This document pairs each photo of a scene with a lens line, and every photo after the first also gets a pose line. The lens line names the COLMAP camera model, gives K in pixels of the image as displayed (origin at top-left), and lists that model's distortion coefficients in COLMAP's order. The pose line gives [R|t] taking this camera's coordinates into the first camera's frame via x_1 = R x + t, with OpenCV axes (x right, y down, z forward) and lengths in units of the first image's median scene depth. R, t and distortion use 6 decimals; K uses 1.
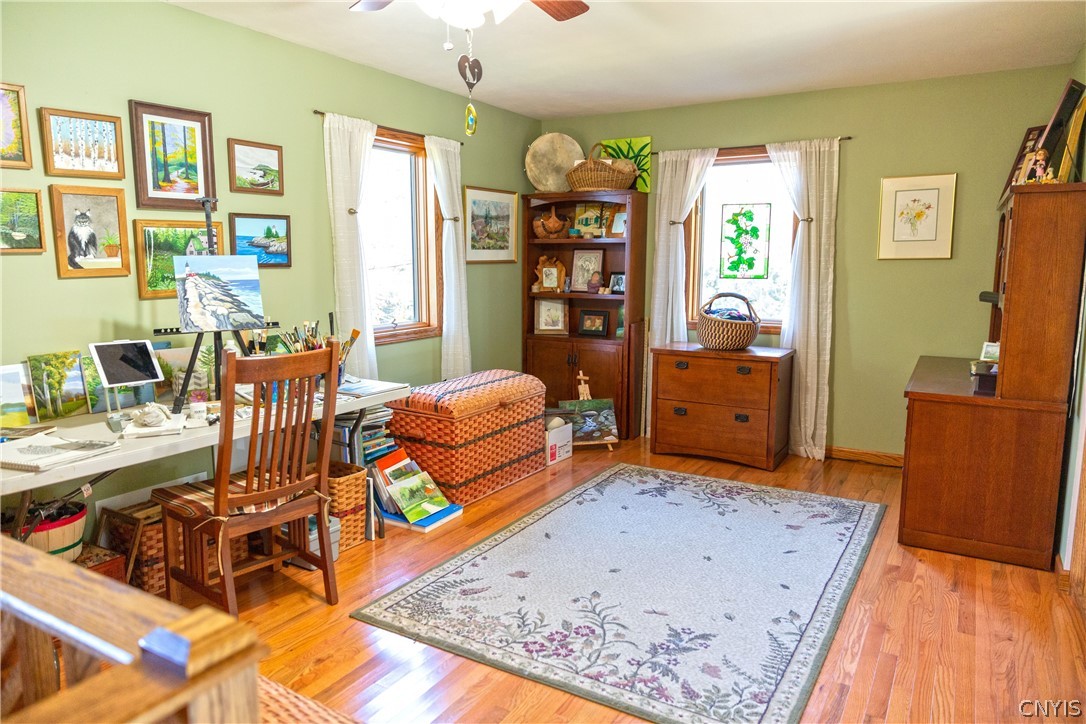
lens RADIAL K [[735.1, 0, 541.6], [0, 735.1, 356.4], [0, 0, 1]] dist [0.022148, -0.007719]
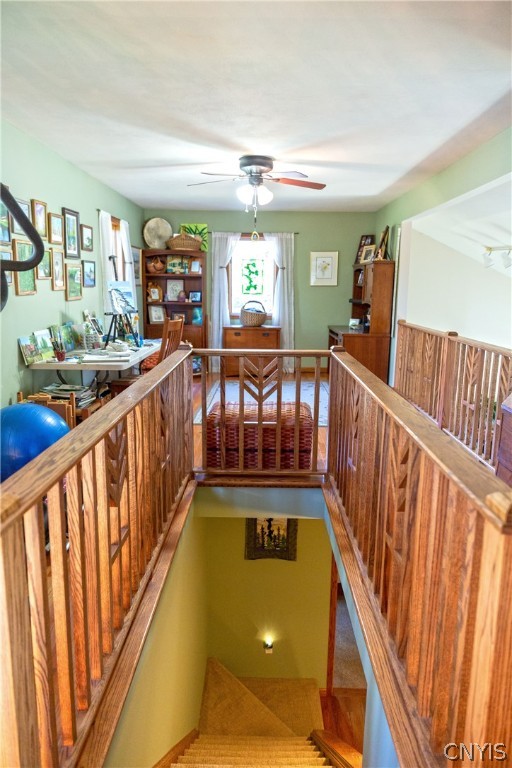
lens RADIAL K [[555.0, 0, 255.6], [0, 555.0, 385.3], [0, 0, 1]] dist [0.057274, 0.000809]
pose [[0.864728, -0.080274, 0.495783, -0.766454], [0.057695, 0.996486, 0.060715, 0.086183], [-0.498915, -0.023898, 0.866321, -0.592429]]
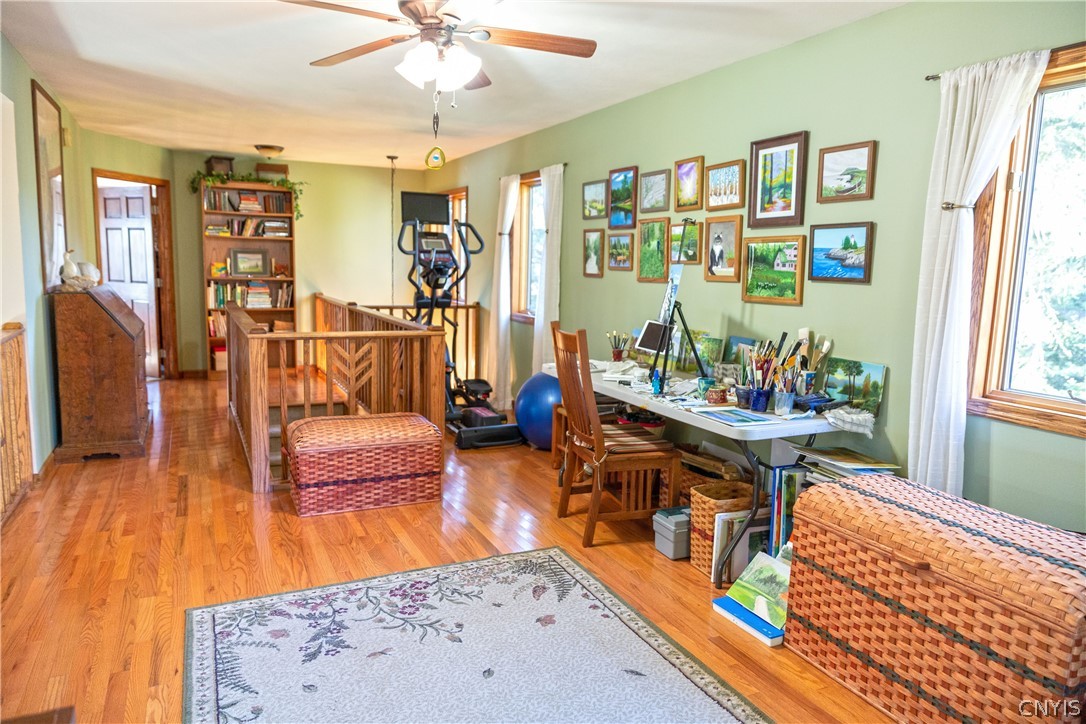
lens RADIAL K [[735.1, 0, 543.4], [0, 735.1, 358.6], [0, 0, 1]] dist [0.022148, -0.007719]
pose [[-0.558373, 0.093940, -0.824254, 0.581979], [-0.139908, 0.968673, 0.205177, -0.164495], [0.817707, 0.229885, -0.527738, 1.202154]]
